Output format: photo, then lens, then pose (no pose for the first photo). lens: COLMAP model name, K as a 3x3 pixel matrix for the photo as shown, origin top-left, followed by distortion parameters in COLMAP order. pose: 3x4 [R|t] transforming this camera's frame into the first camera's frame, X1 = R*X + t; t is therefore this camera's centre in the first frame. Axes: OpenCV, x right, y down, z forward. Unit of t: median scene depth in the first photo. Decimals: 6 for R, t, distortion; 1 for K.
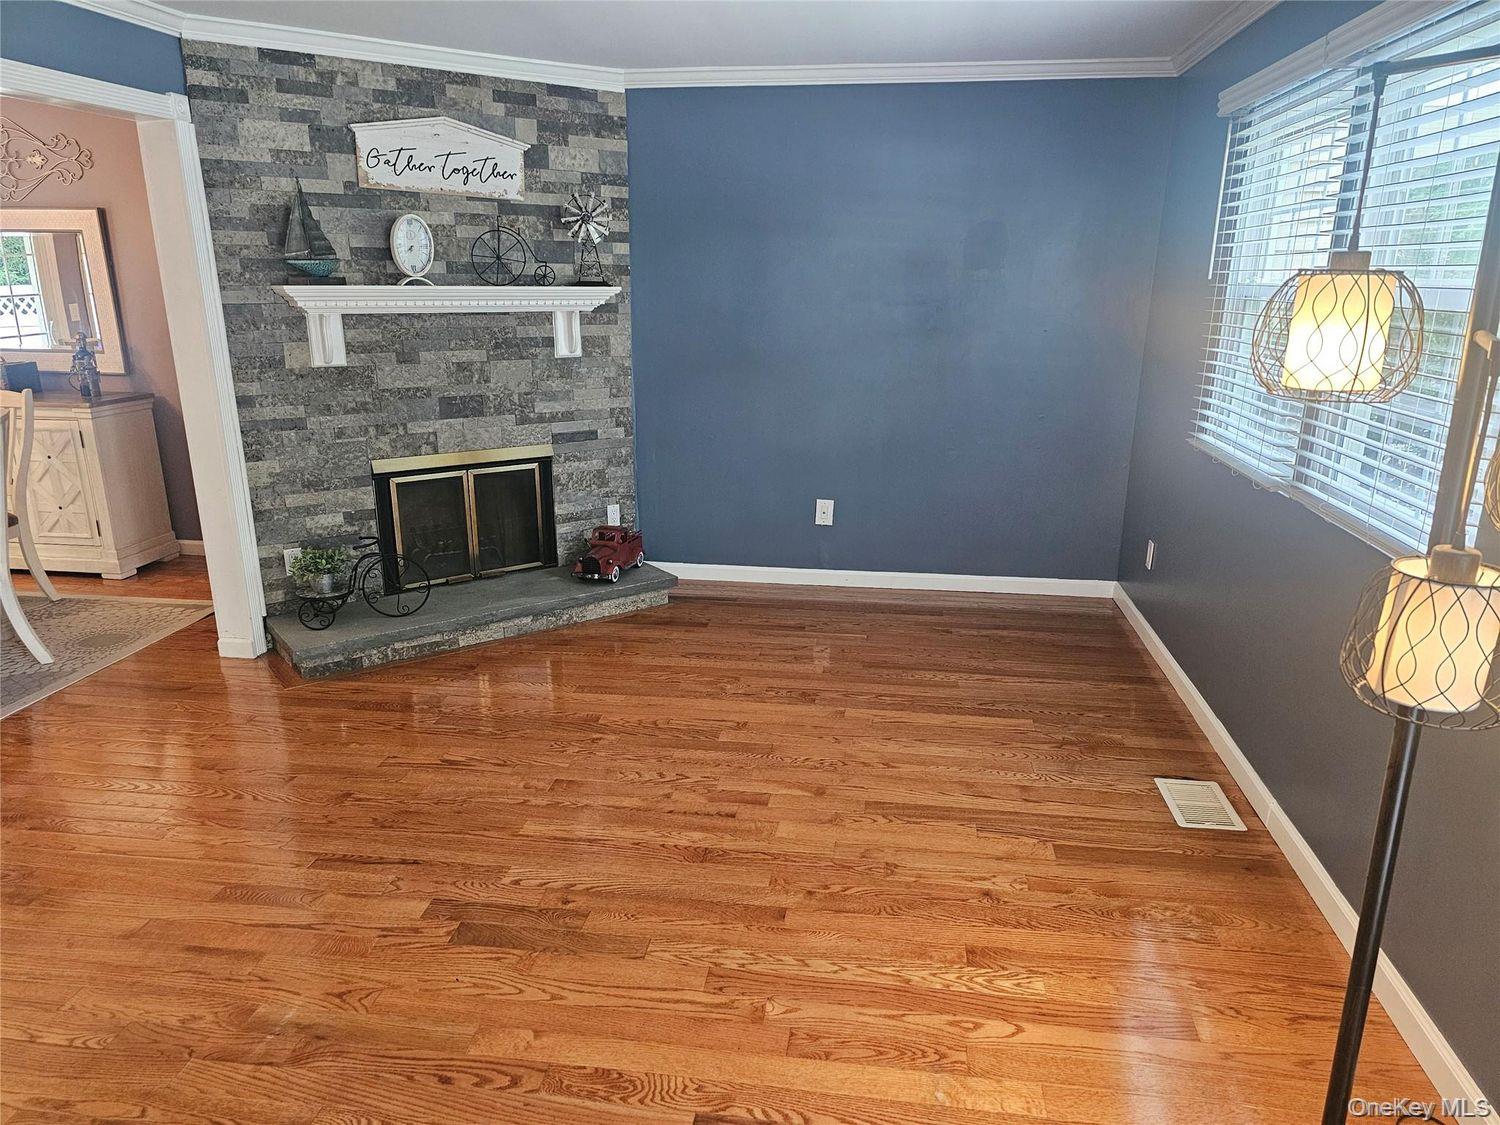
lens RADIAL K [[1004.2, 0, 752.0], [0, 1004.2, 558.4], [0, 0, 1]] dist [0.075529, -0.063220]
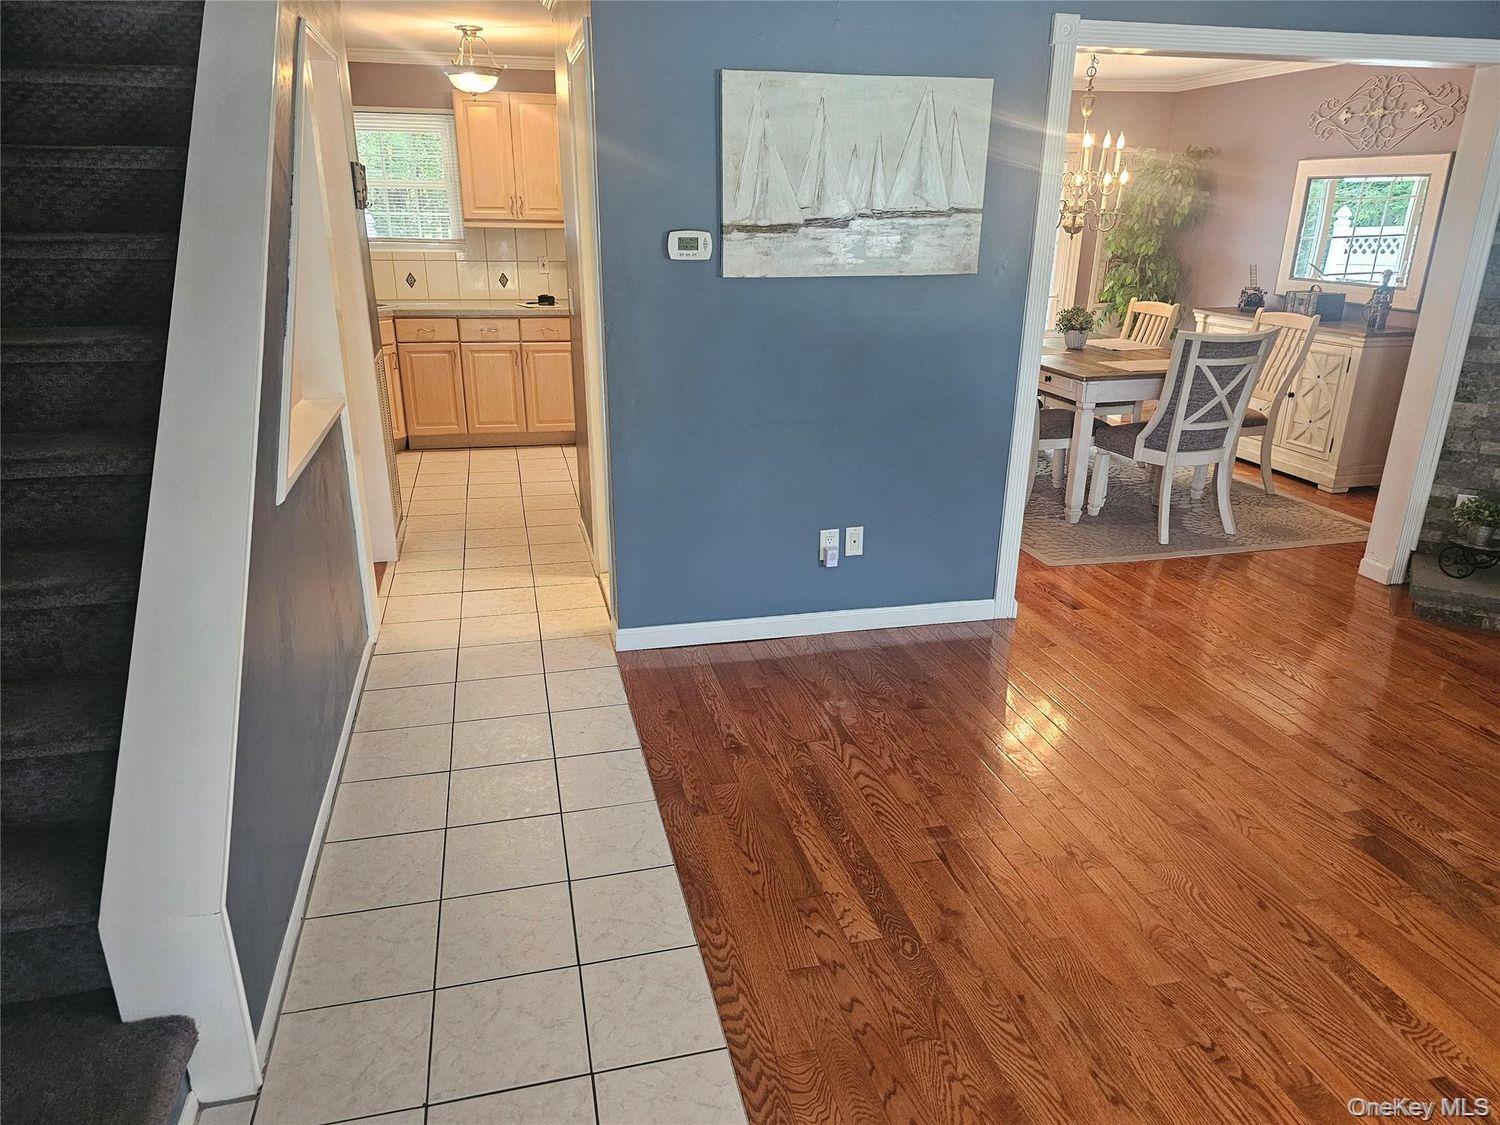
lens RADIAL K [[1004.2, 0, 752.0], [0, 1004.2, 558.4], [0, 0, 1]] dist [0.075529, -0.063220]
pose [[0.373726, 0.302580, -0.876798, 0.187442], [-0.258879, 0.941757, 0.214653, 0.015066], [0.890680, 0.146763, 0.430290, -0.043735]]
